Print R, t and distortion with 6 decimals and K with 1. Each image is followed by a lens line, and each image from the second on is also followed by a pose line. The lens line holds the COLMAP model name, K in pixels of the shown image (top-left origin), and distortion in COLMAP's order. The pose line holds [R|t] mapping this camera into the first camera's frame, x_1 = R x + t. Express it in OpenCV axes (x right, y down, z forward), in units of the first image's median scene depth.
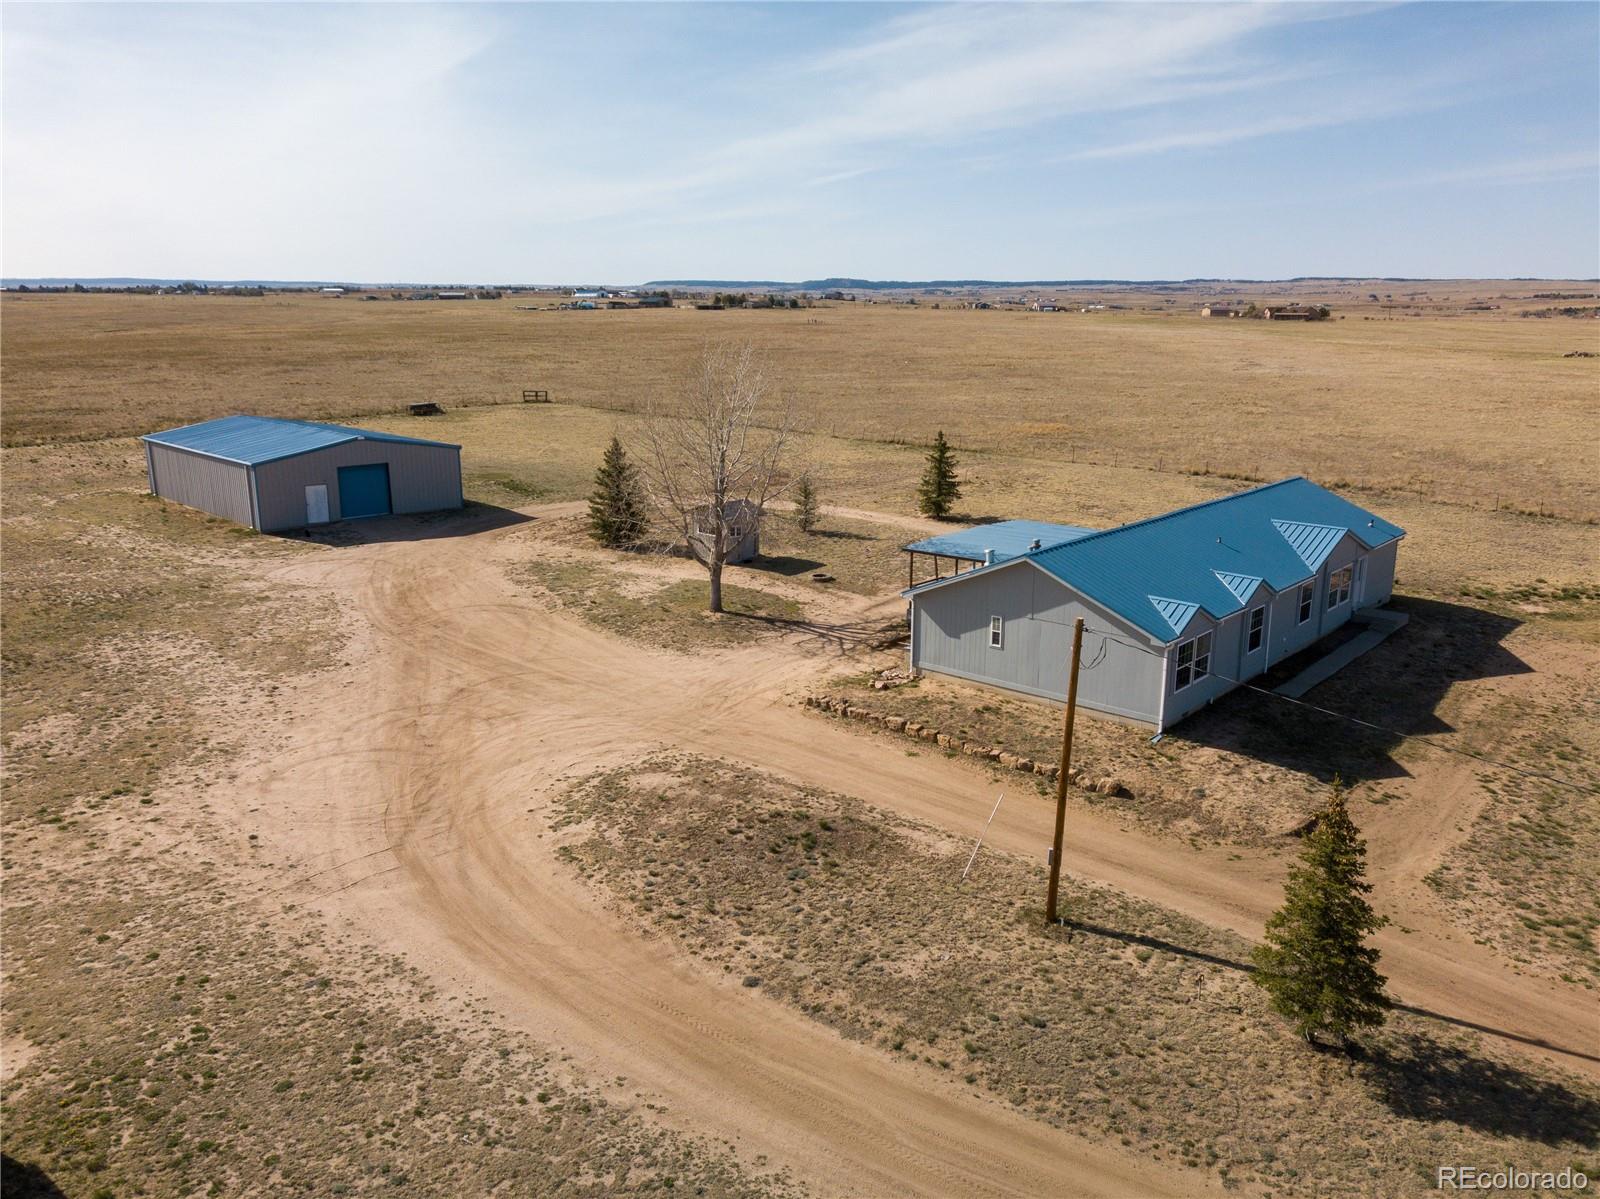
lens RADIAL K [[1201.9, 0, 800.0], [0, 1201.9, 599.5], [0, 0, 1]] dist [0.032116, -0.001375]
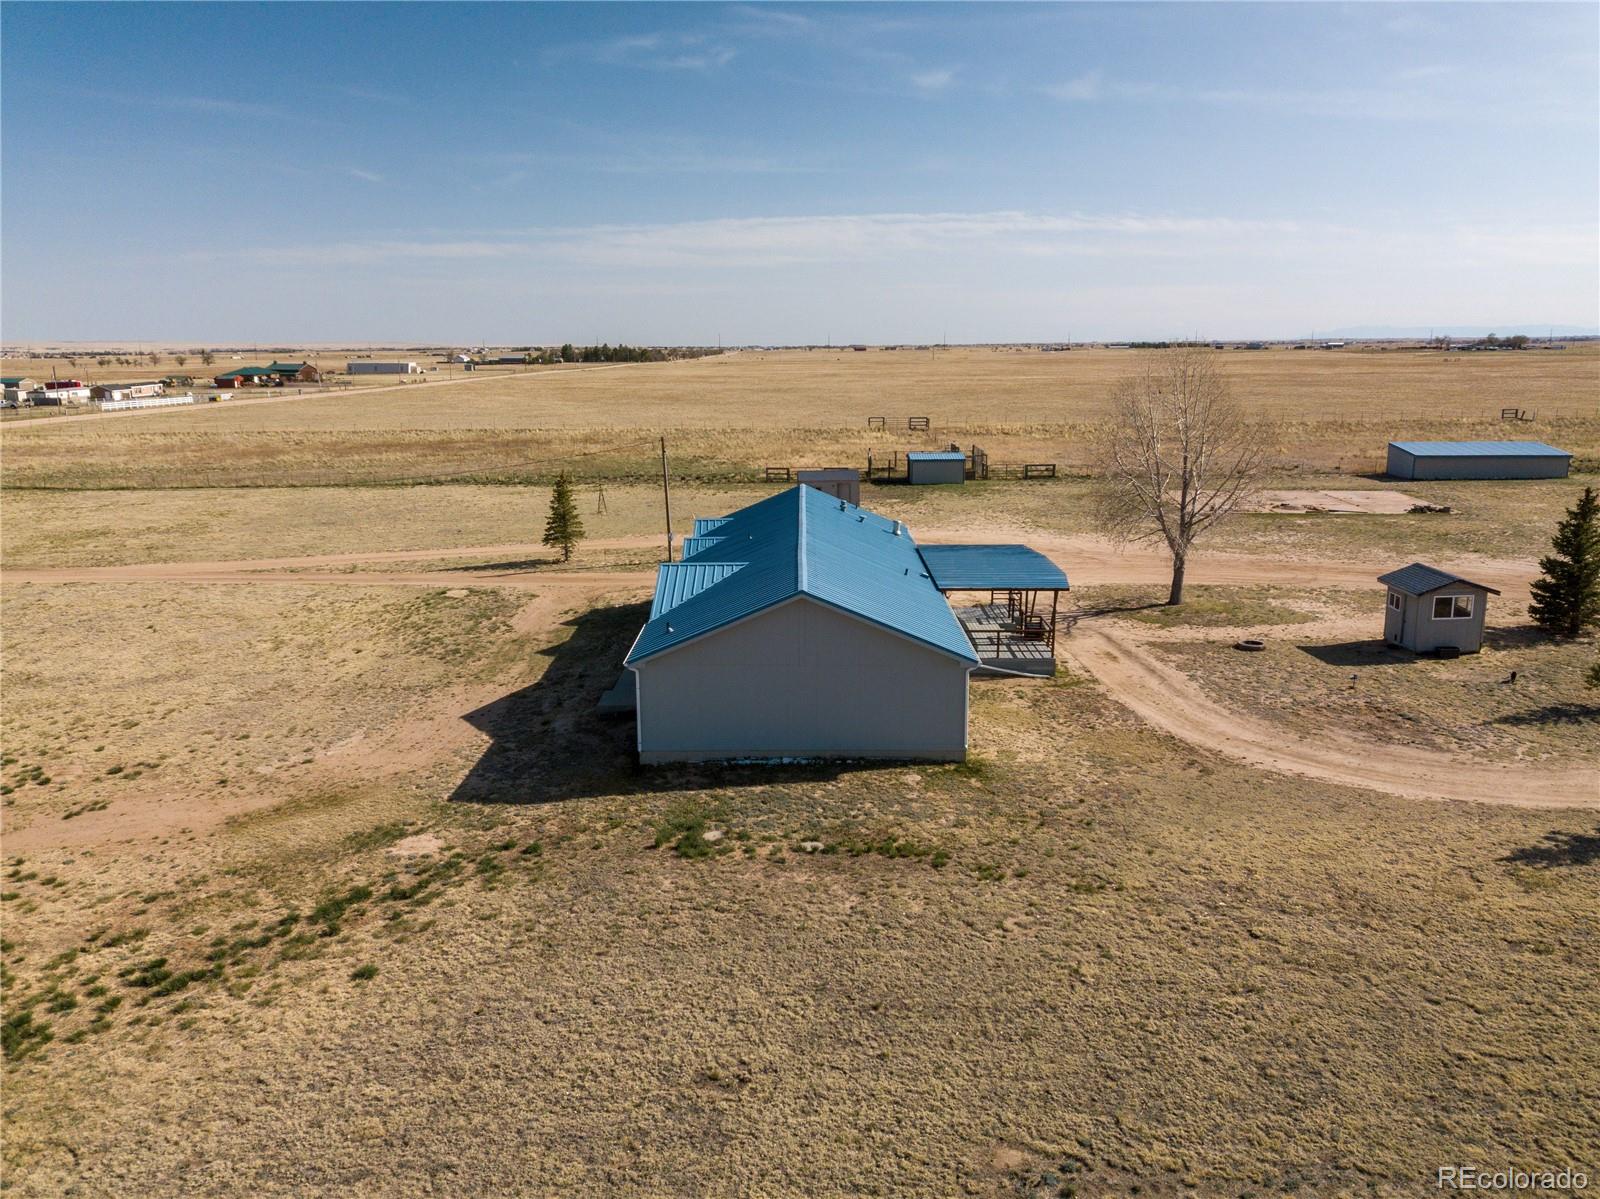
lens RADIAL K [[1201.9, 0, 800.0], [0, 1201.9, 599.5], [0, 0, 1]] dist [0.032116, -0.001375]
pose [[-0.750157, 0.131074, -0.648139, 1.070776], [-0.166911, 0.910887, 0.377393, -0.422659], [0.639848, 0.391286, -0.661430, 1.876688]]
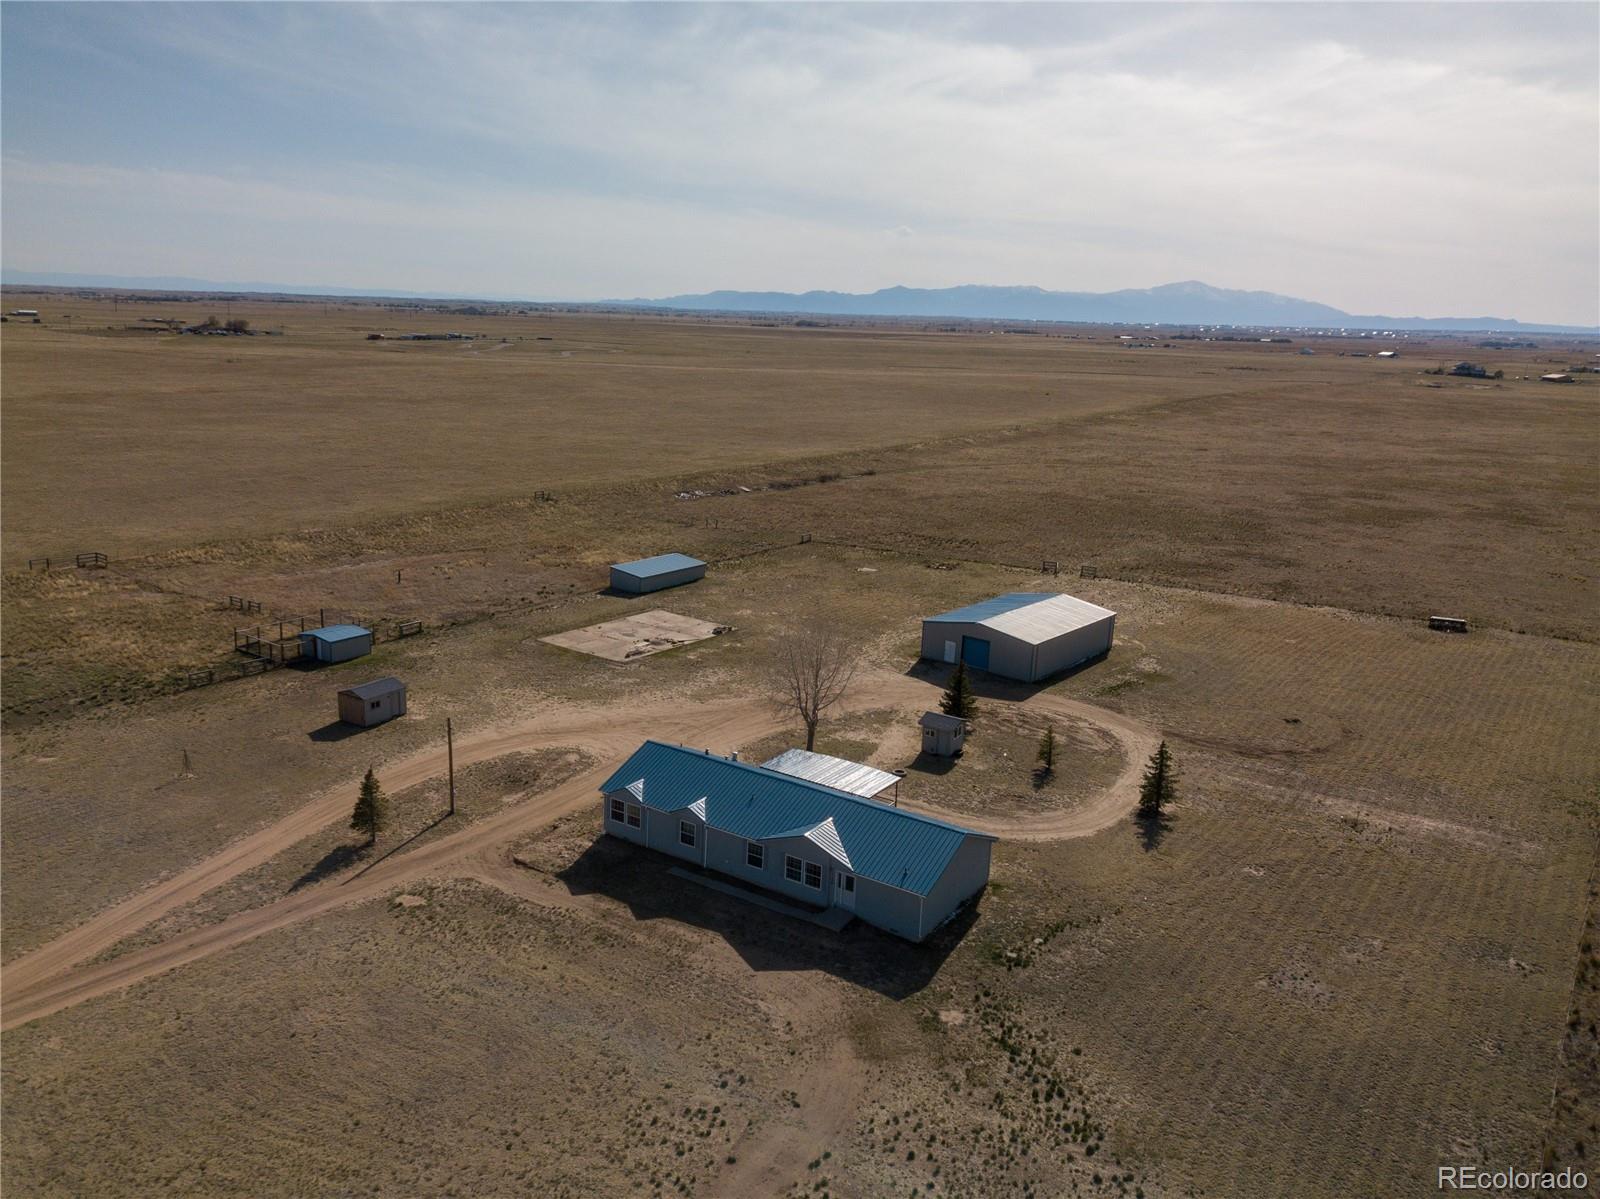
lens RADIAL K [[1201.9, 0, 800.0], [0, 1201.9, 599.5], [0, 0, 1]] dist [0.032116, -0.001375]
pose [[0.140968, 0.226758, -0.963695, 2.075756], [-0.279293, 0.942987, 0.181030, -0.683701], [0.949802, 0.243634, 0.196263, 0.737220]]
